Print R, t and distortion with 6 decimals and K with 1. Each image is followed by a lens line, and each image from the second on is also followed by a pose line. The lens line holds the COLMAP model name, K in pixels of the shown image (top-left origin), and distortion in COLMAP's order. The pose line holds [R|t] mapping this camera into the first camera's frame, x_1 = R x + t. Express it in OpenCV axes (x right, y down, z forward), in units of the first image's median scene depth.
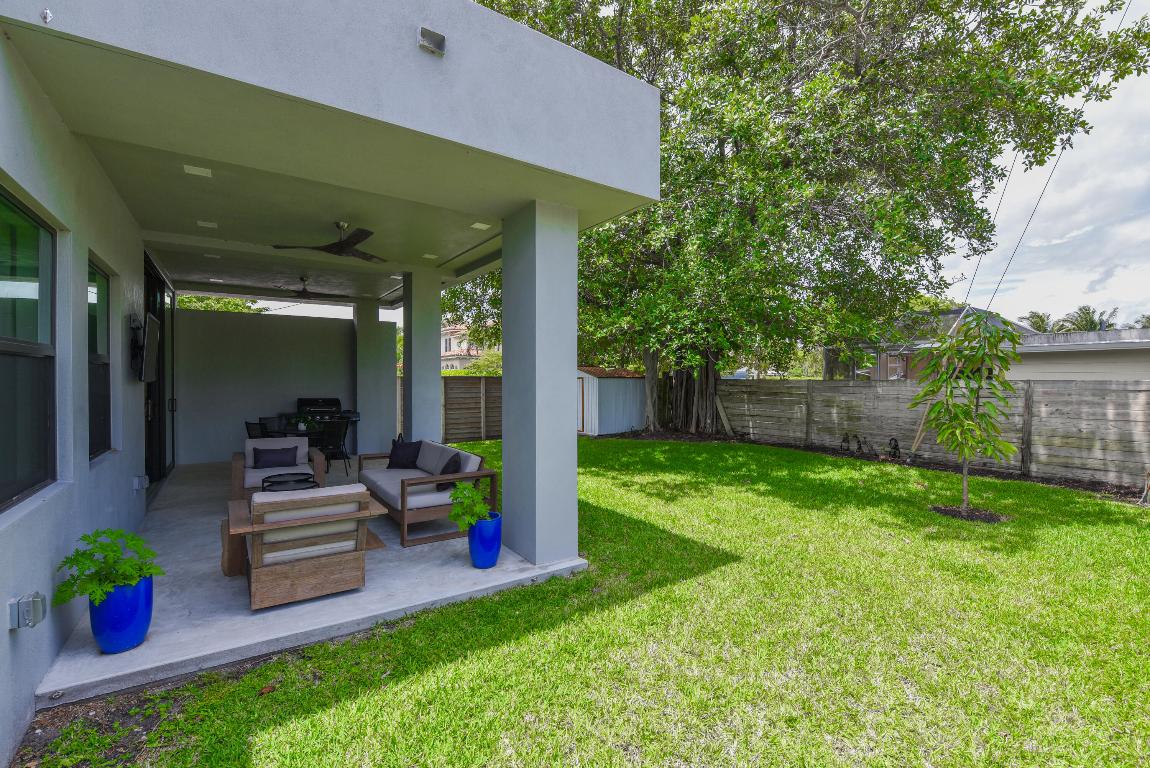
lens RADIAL K [[506.5, 0, 575.0], [0, 506.5, 384.0], [0, 0, 1]] dist [-0.001279, -0.000297]
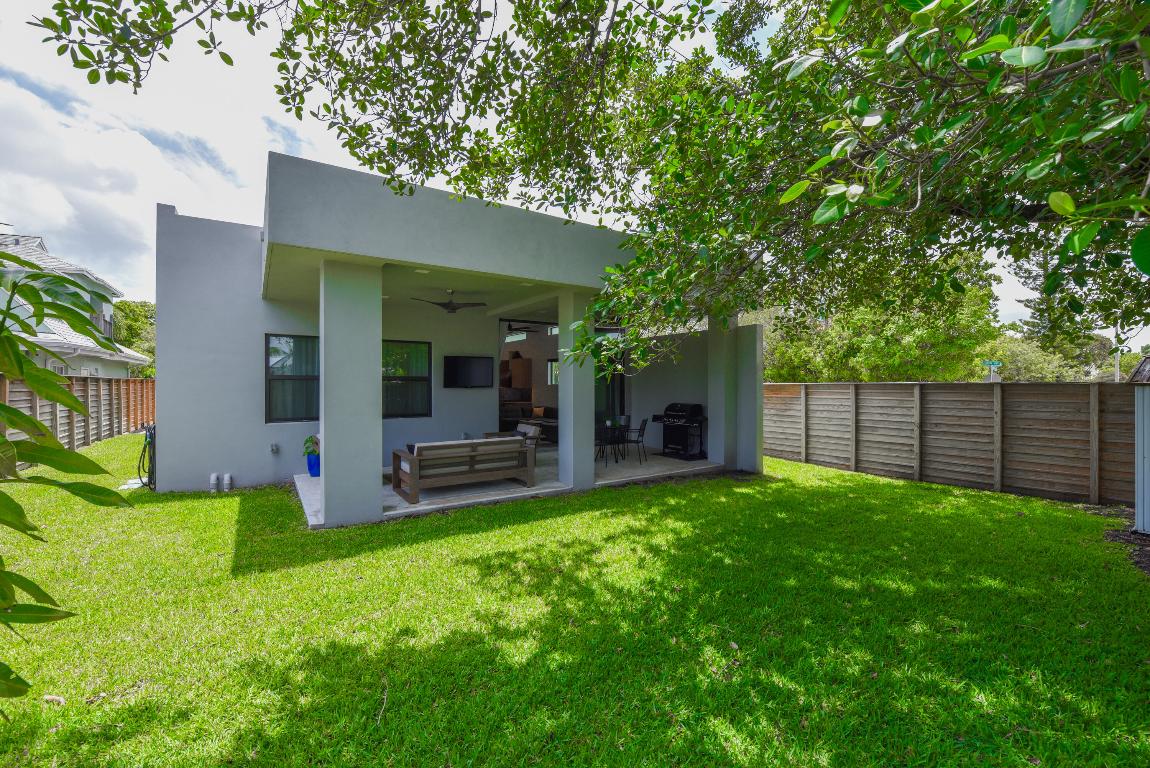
lens RADIAL K [[472.7, 0, 575.0], [0, 472.7, 384.0], [0, 0, 1]] dist [-0.000002, -0.000018]
pose [[-0.010478, -0.002929, -0.999941, 0.590494], [-0.007701, 0.999966, -0.002848, -0.014048], [0.999915, 0.007671, -0.010500, 0.792921]]
